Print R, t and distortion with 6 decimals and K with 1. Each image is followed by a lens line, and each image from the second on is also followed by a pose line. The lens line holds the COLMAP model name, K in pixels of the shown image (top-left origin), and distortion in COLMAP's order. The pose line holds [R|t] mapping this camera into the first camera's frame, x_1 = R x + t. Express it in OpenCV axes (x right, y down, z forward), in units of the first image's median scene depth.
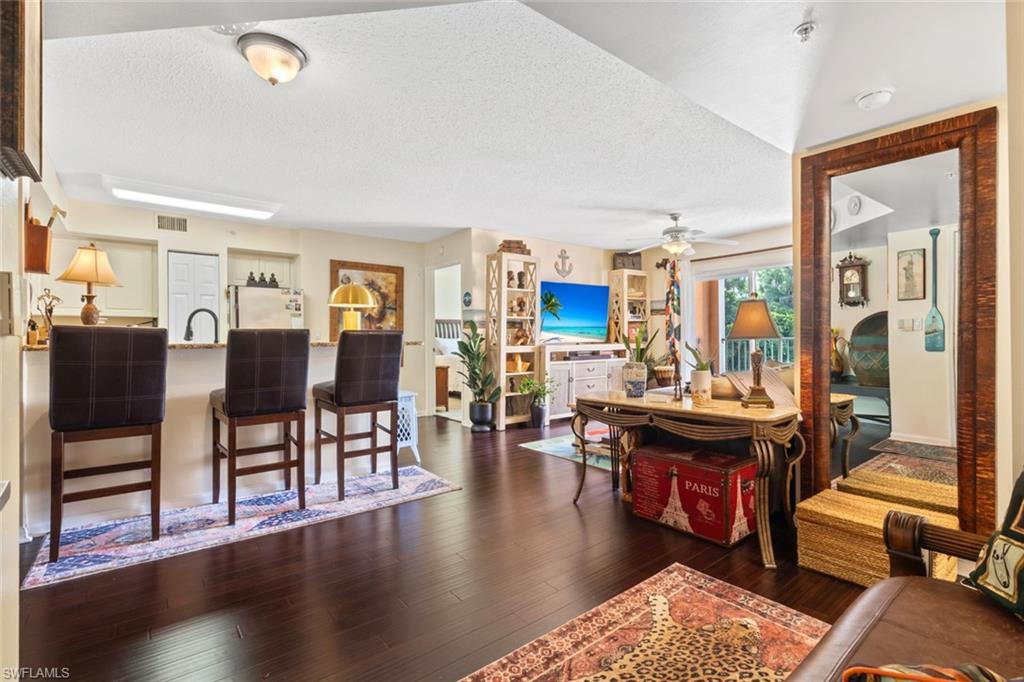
lens RADIAL K [[472.7, 0, 510.8], [0, 472.7, 338.4], [0, 0, 1]] dist [0.001850, 0.002005]
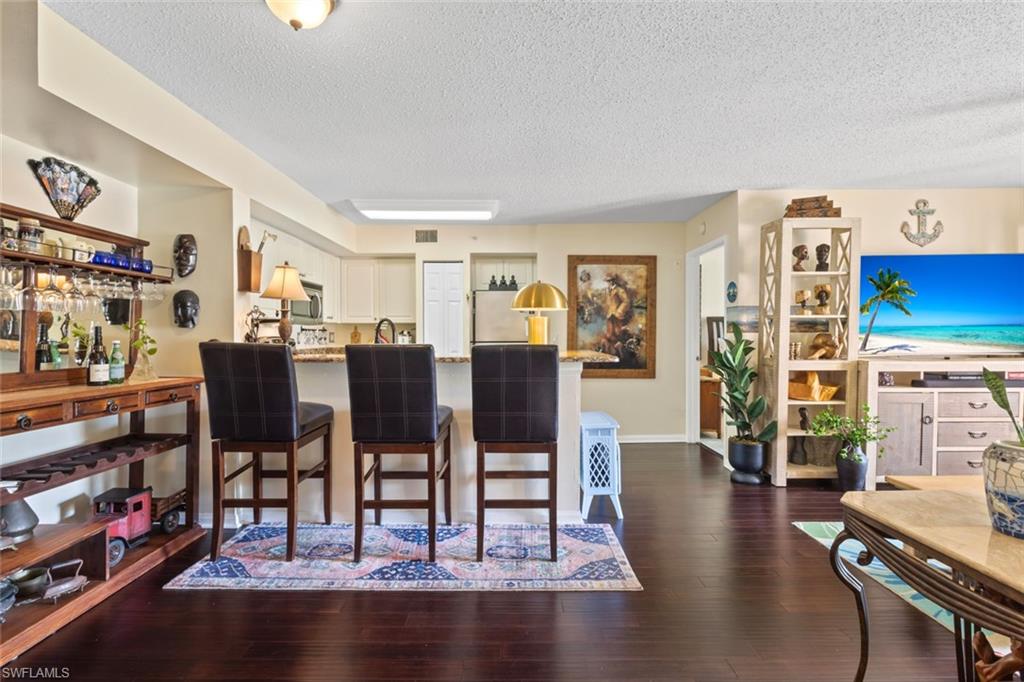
lens RADIAL K [[472.7, 0, 511.2], [0, 472.7, 339.9], [0, 0, 1]] dist [0.001850, 0.002005]
pose [[0.783272, 0.012369, -0.621556, 0.094515], [-0.003417, 0.999873, 0.015592, -0.020801], [0.621670, -0.010089, 0.783215, 0.239258]]
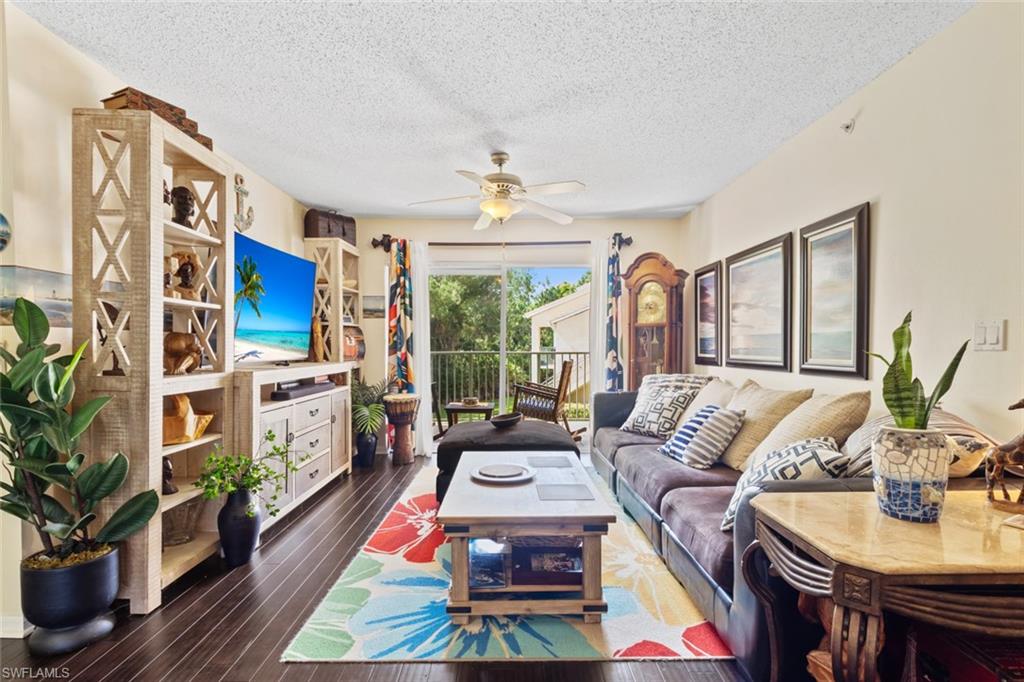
lens RADIAL K [[472.7, 0, 516.5], [0, 472.7, 364.2], [0, 0, 1]] dist [0.001850, 0.002005]
pose [[0.617334, -0.024392, 0.786323, -0.125696], [-0.001159, 0.999490, 0.031914, -0.006506], [-0.786701, -0.020613, 0.616991, 0.549104]]
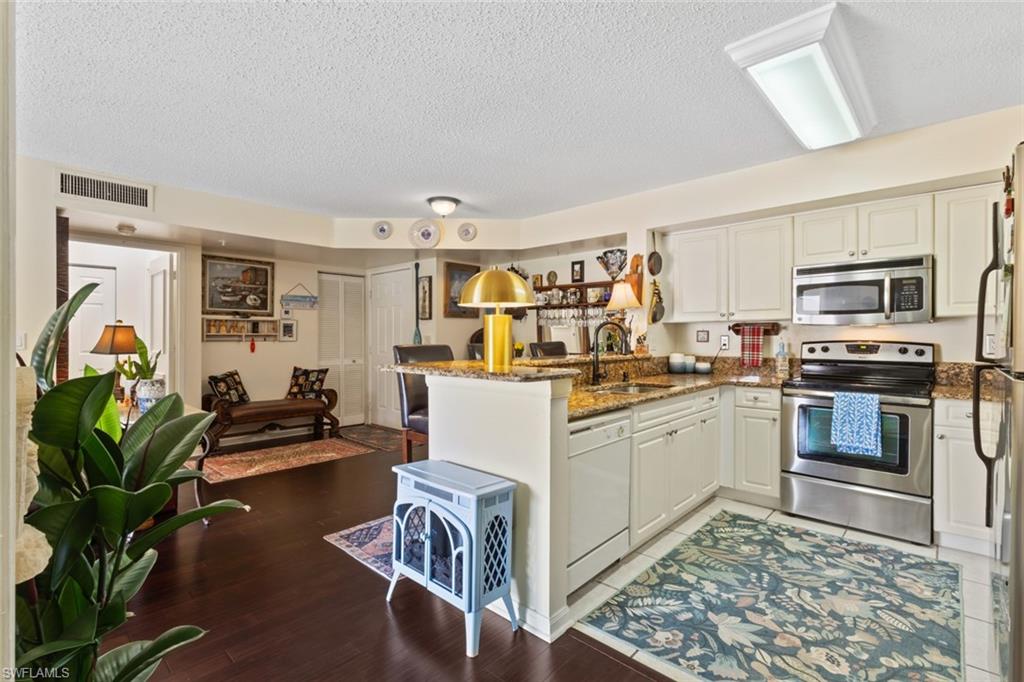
lens RADIAL K [[472.7, 0, 508.3], [0, 472.7, 340.0], [0, 0, 1]] dist [0.001850, 0.002005]
pose [[-0.989264, 0.004880, -0.146057, -0.186437], [0.003579, 0.999952, 0.009164, -0.021065], [0.146095, 0.008543, -0.989234, 1.146027]]
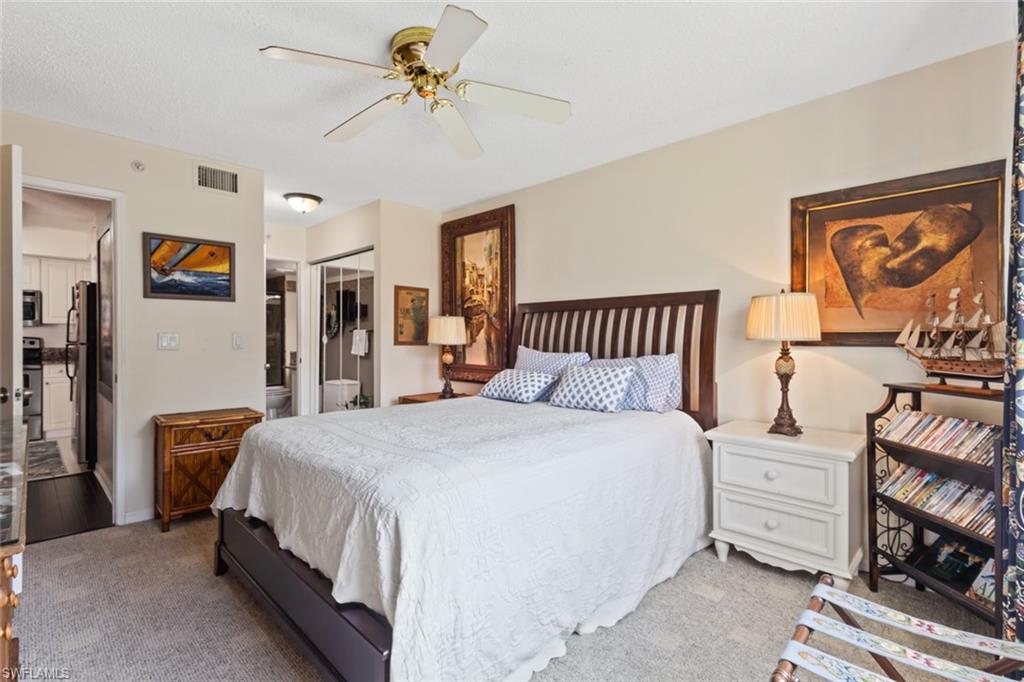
lens RADIAL K [[472.7, 0, 511.7], [0, 472.7, 337.7], [0, 0, 1]] dist [0.001850, 0.002005]
pose [[0.127864, 0.005178, -0.991778, 0.386520], [-0.005171, 0.999976, 0.004555, -0.019868], [0.991778, 0.004546, 0.127888, 1.549312]]
